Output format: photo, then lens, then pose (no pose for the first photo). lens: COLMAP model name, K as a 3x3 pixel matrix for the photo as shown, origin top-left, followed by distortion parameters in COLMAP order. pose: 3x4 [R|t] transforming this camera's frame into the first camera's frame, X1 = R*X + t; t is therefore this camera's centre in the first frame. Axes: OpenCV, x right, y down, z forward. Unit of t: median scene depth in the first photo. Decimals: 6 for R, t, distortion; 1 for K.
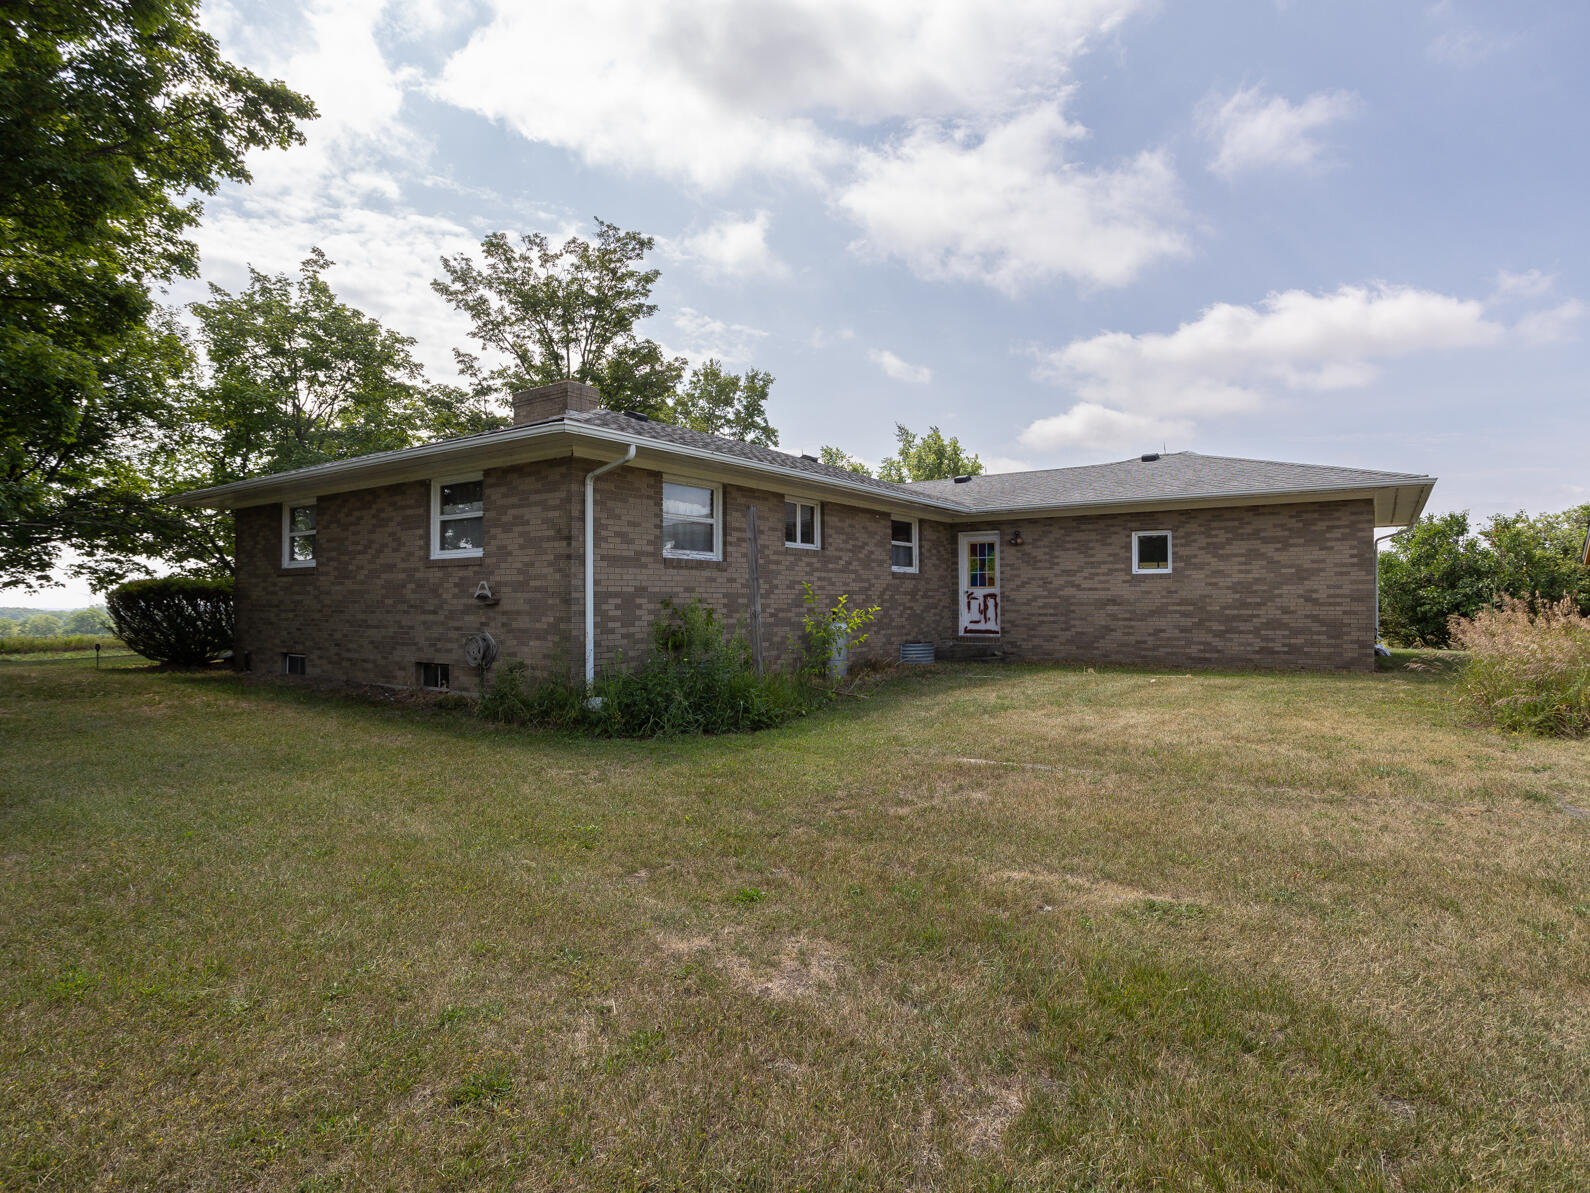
lens RADIAL K [[857.3, 0, 805.0], [0, 857.3, 592.4], [0, 0, 1]] dist [-0.042233, 0.024699]
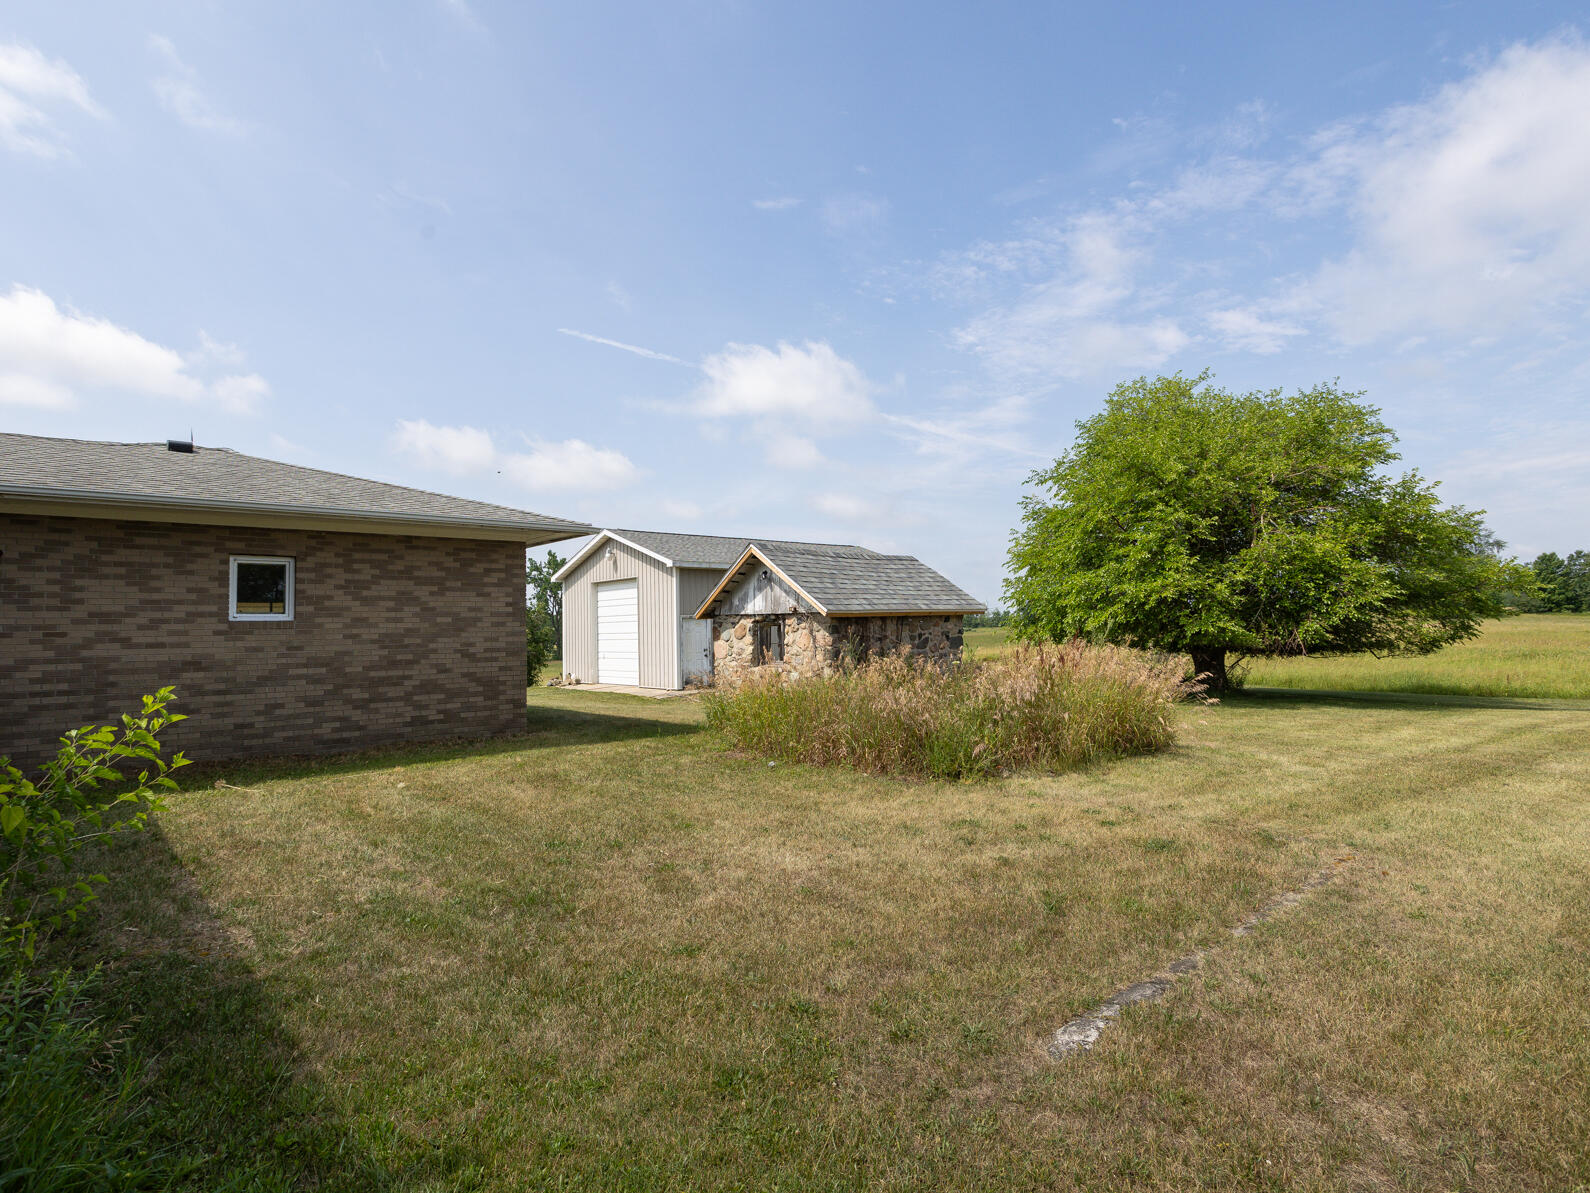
lens RADIAL K [[857.3, 0, 775.5], [0, 857.3, 578.5], [0, 0, 1]] dist [-0.042233, 0.024699]
pose [[0.255129, 0.056540, 0.965252, -0.137911], [0.006712, 0.998161, -0.060242, -0.013270], [-0.966884, 0.021848, 0.254281, 0.462242]]
